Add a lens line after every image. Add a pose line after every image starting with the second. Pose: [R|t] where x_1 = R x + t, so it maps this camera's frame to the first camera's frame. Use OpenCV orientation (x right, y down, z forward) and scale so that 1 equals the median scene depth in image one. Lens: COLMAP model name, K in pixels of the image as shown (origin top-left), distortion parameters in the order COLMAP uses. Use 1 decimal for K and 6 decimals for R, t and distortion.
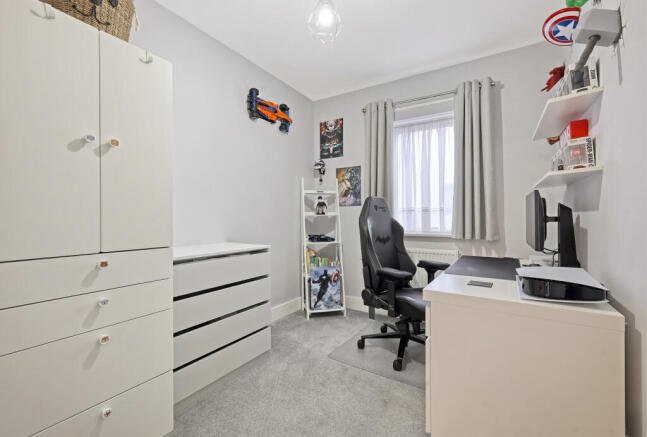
lens RADIAL K [[283.9, 0, 321.1], [0, 283.9, 214.8], [0, 0, 1]] dist [0.009163, -0.000307]
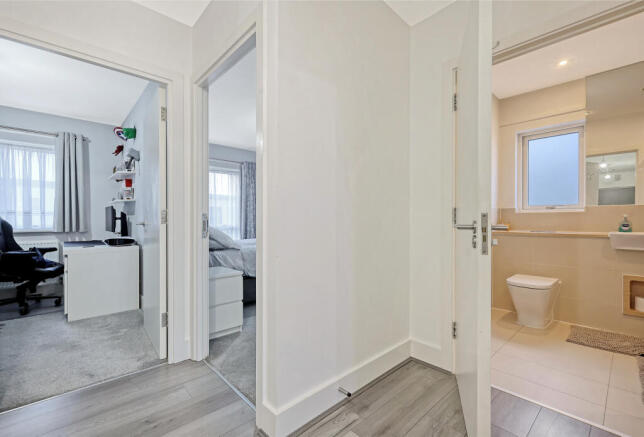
lens RADIAL K [[282.6, 0, 319.6], [0, 282.6, 216.0], [0, 0, 1]] dist [0.009163, -0.000307]
pose [[0.260315, -0.002436, 0.965521, -0.671965], [-0.004567, 0.999983, 0.003754, -0.014298], [-0.965513, -0.005387, 0.260299, -0.798146]]
